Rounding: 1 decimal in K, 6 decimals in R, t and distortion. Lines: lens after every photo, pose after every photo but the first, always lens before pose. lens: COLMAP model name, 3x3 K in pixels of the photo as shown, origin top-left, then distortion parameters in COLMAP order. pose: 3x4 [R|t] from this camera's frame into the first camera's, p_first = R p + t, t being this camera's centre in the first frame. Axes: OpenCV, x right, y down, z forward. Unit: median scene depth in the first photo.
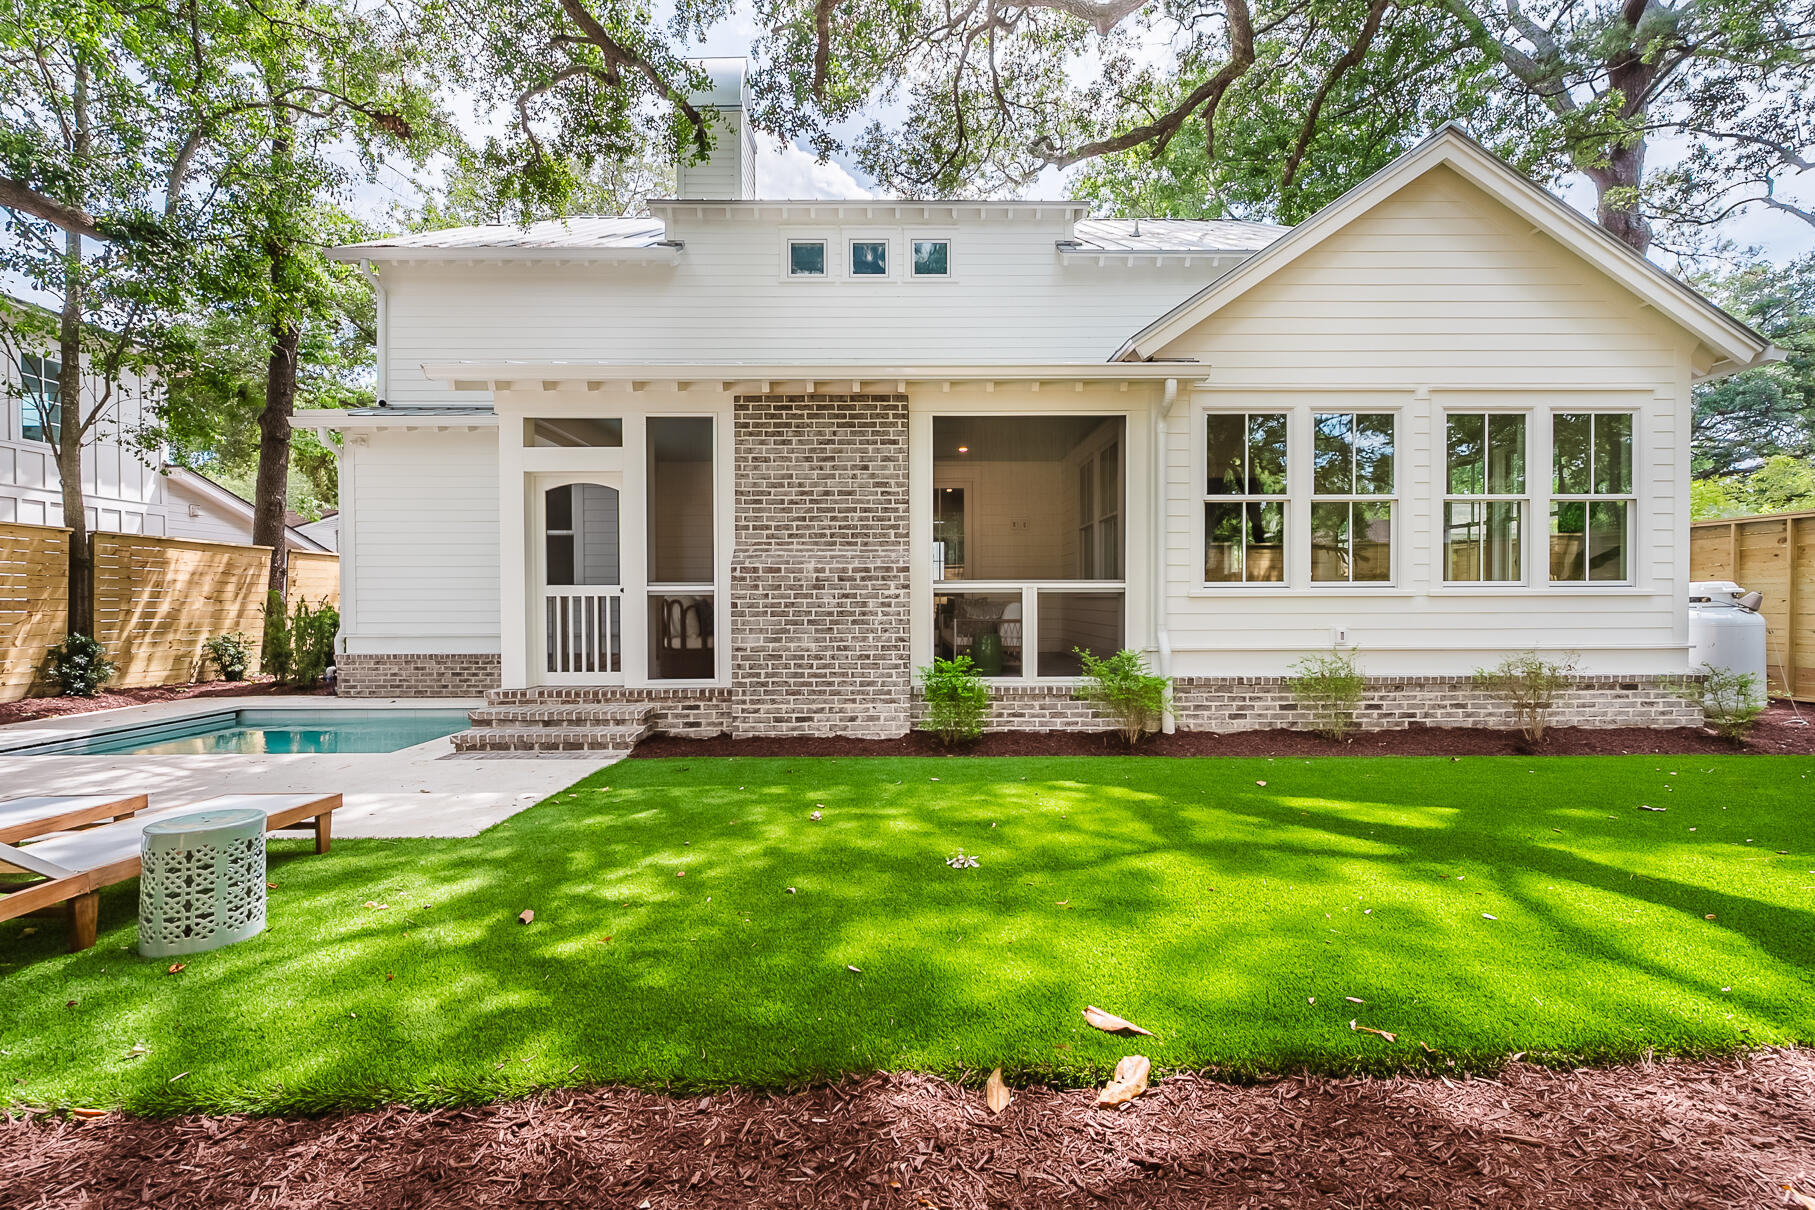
lens RADIAL K [[742.5, 0, 907.5], [0, 742.5, 605.0], [0, 0, 1]] dist [0.001740, 0.000094]
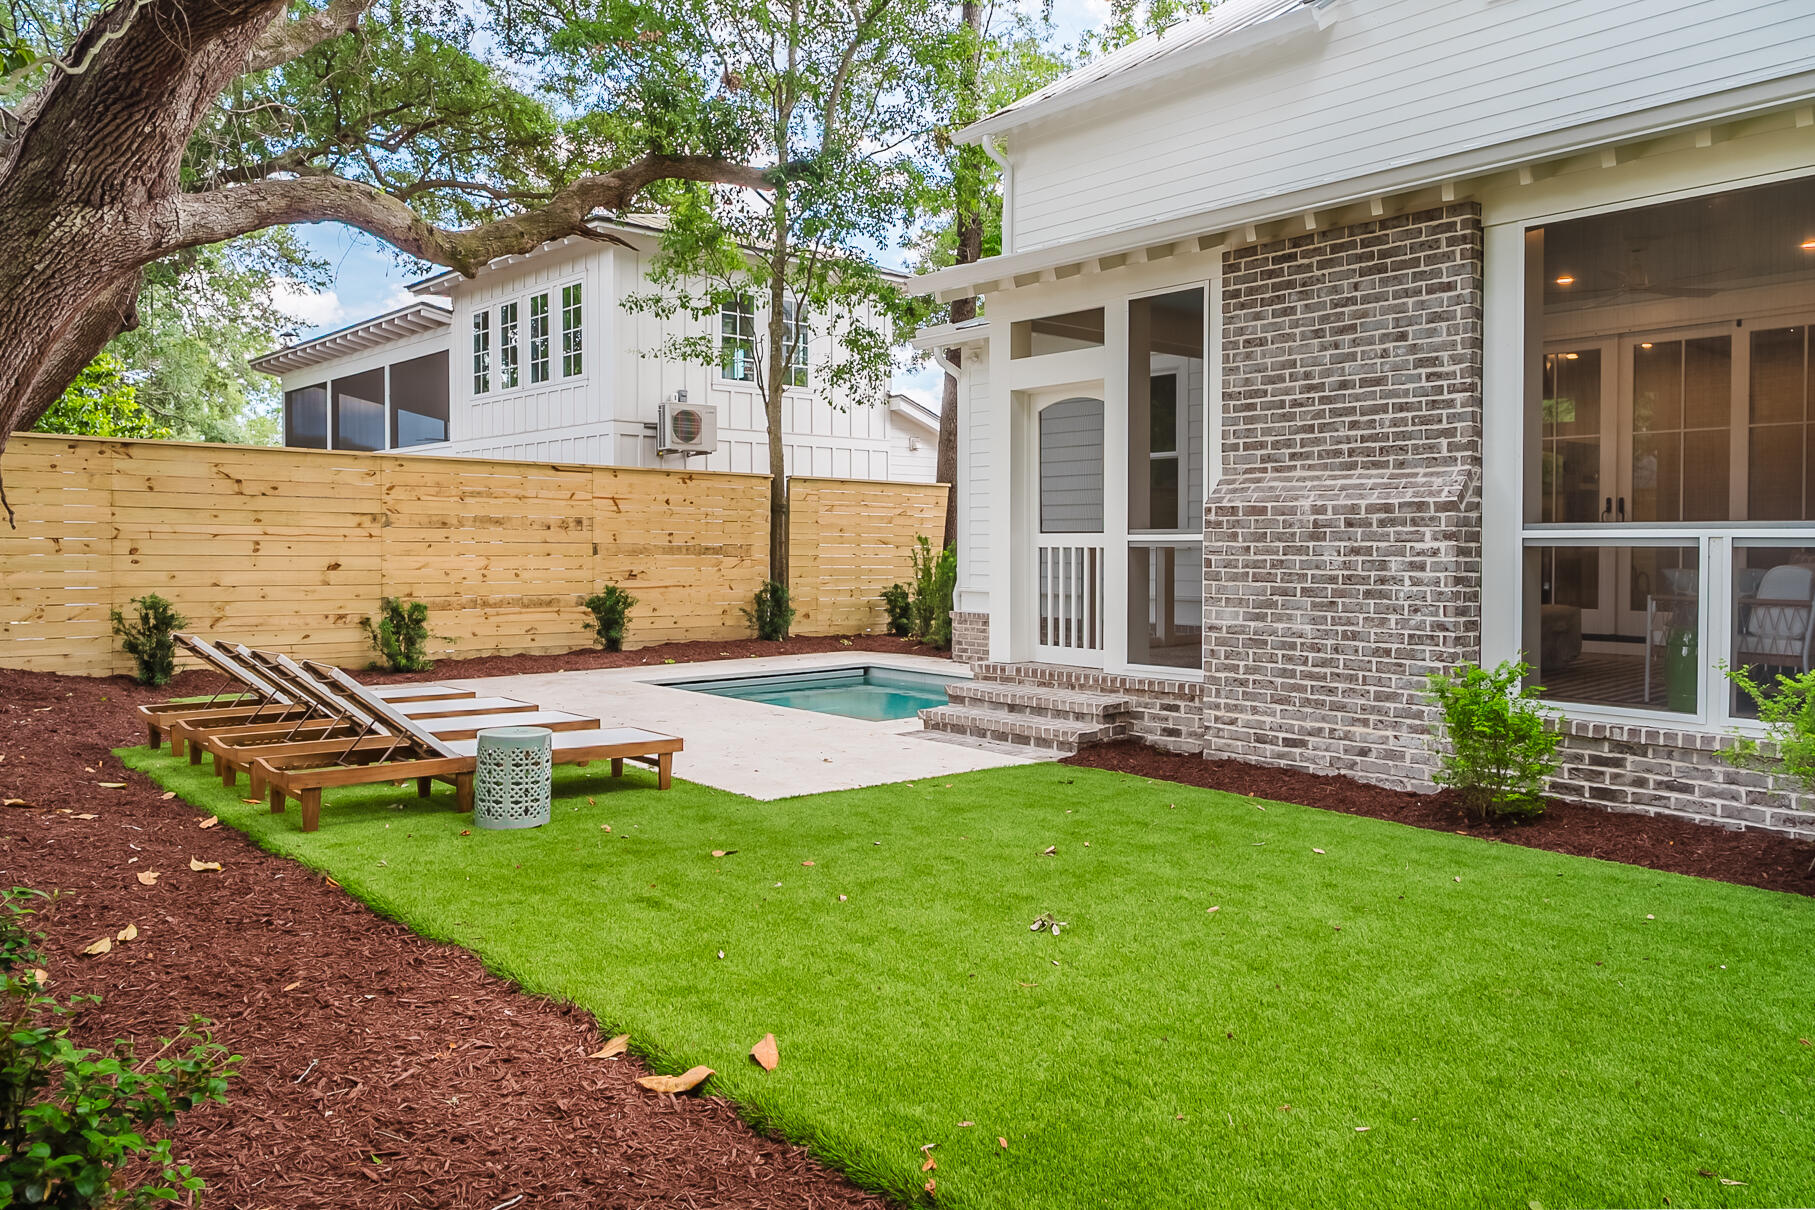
lens RADIAL K [[1279.3, 0, 957.6], [0, 1279.3, 561.4], [0, 0, 1]] dist [-0.008050, -0.001054]
pose [[0.661226, 0.015815, -0.750020, 0.481041], [-0.008447, 0.999871, 0.013637, -0.014926], [0.750139, -0.002681, 0.661275, 0.050757]]
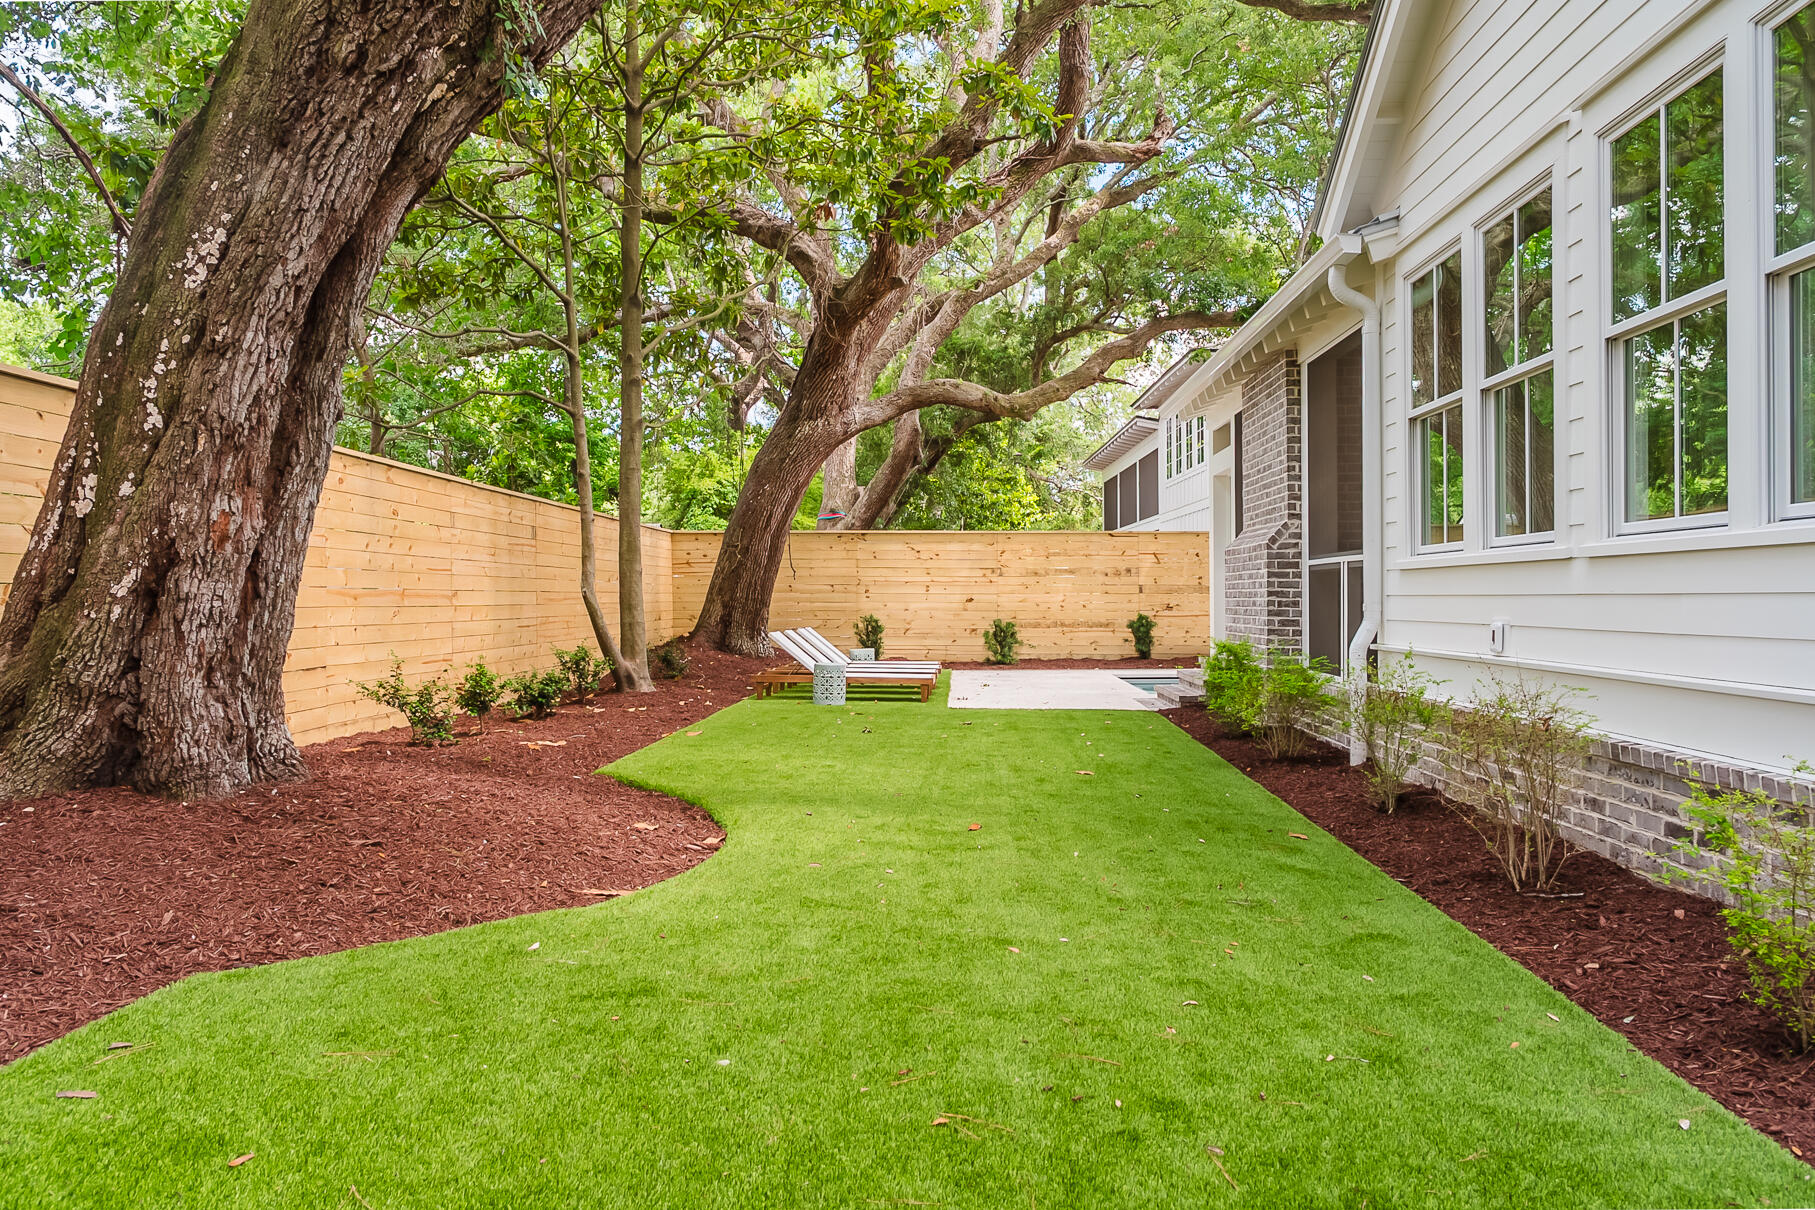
lens RADIAL K [[1216.5, 0, 907.5], [0, 1216.5, 605.0], [0, 0, 1]] dist [-0.003653, -0.002442]
pose [[-0.060677, 0.009629, -0.998111, 1.497133], [0.000934, 0.999954, 0.009590, 0.009446], [0.998157, -0.000351, -0.060683, 0.639336]]
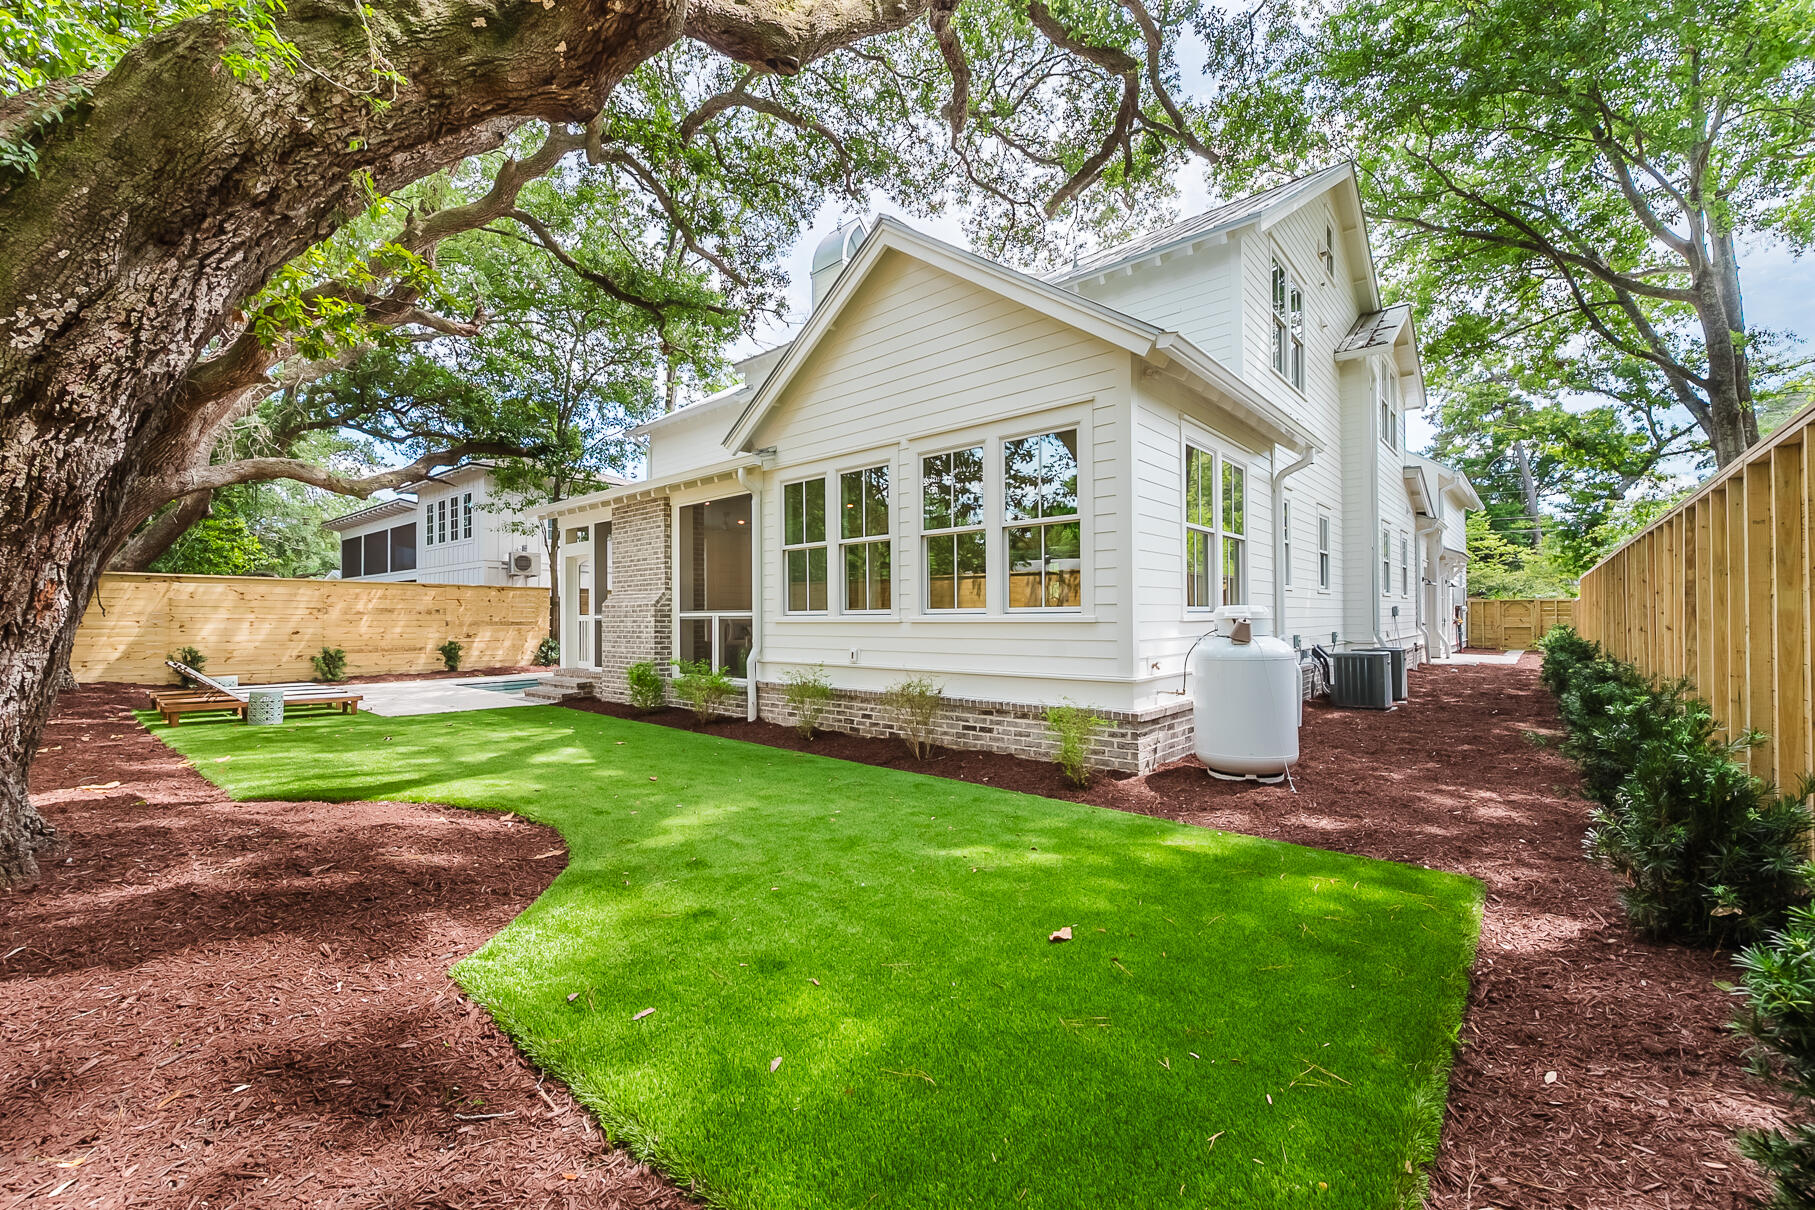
lens RADIAL K [[726.7, 0, 907.5], [0, 726.7, 605.0], [0, 0, 1]] dist [0.008858, -0.000128]
pose [[0.742318, -0.012628, -0.669929, 1.457646], [0.000282, 0.999828, -0.018534, -0.018403], [0.670048, 0.013570, 0.742194, 0.185166]]
